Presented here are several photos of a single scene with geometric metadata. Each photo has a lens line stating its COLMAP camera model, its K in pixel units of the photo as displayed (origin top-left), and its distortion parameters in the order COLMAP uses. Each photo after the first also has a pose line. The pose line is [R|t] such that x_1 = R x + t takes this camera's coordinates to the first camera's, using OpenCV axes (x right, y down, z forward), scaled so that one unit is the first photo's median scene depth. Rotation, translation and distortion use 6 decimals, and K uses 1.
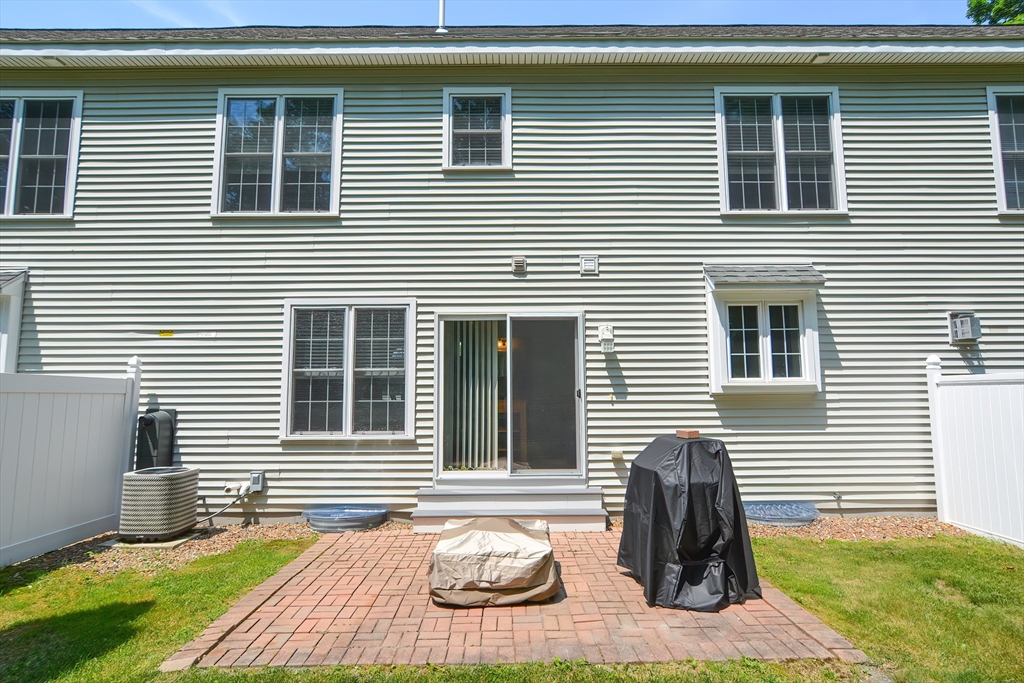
lens RADIAL K [[512.2, 0, 507.7], [0, 512.2, 328.7], [0, 0, 1]] dist [-0.030980, 0.020143]
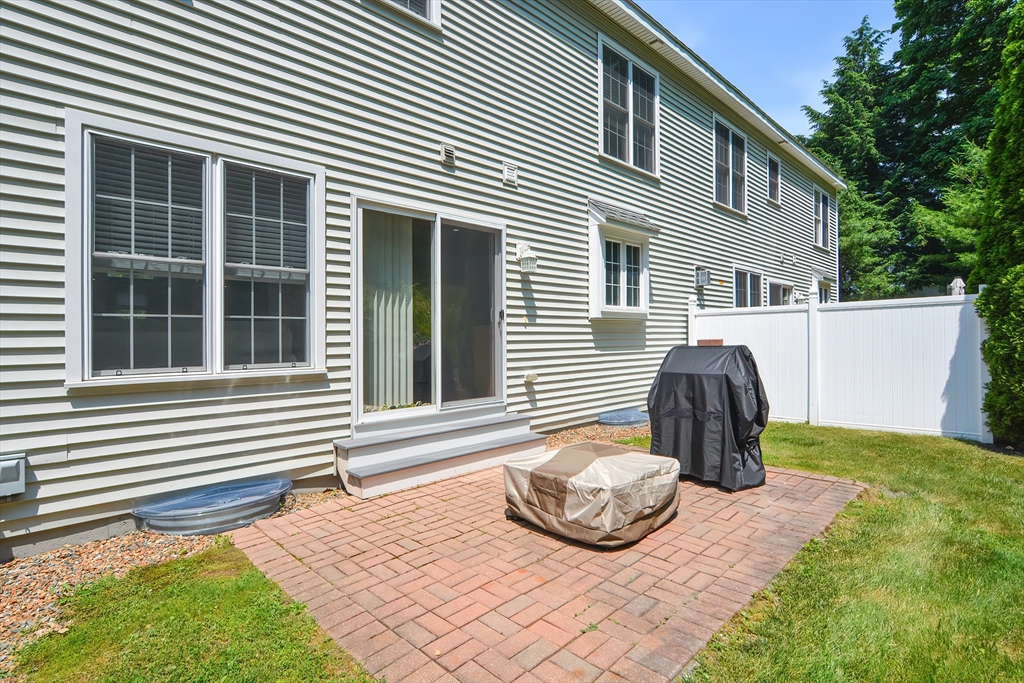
lens RADIAL K [[512.2, 0, 507.7], [0, 512.2, 328.7], [0, 0, 1]] dist [-0.030980, 0.020143]
pose [[0.709589, 0.012212, 0.704510, -0.491541], [-0.083594, 0.994247, 0.066963, 0.088809], [-0.699640, -0.106409, 0.706527, 0.340382]]
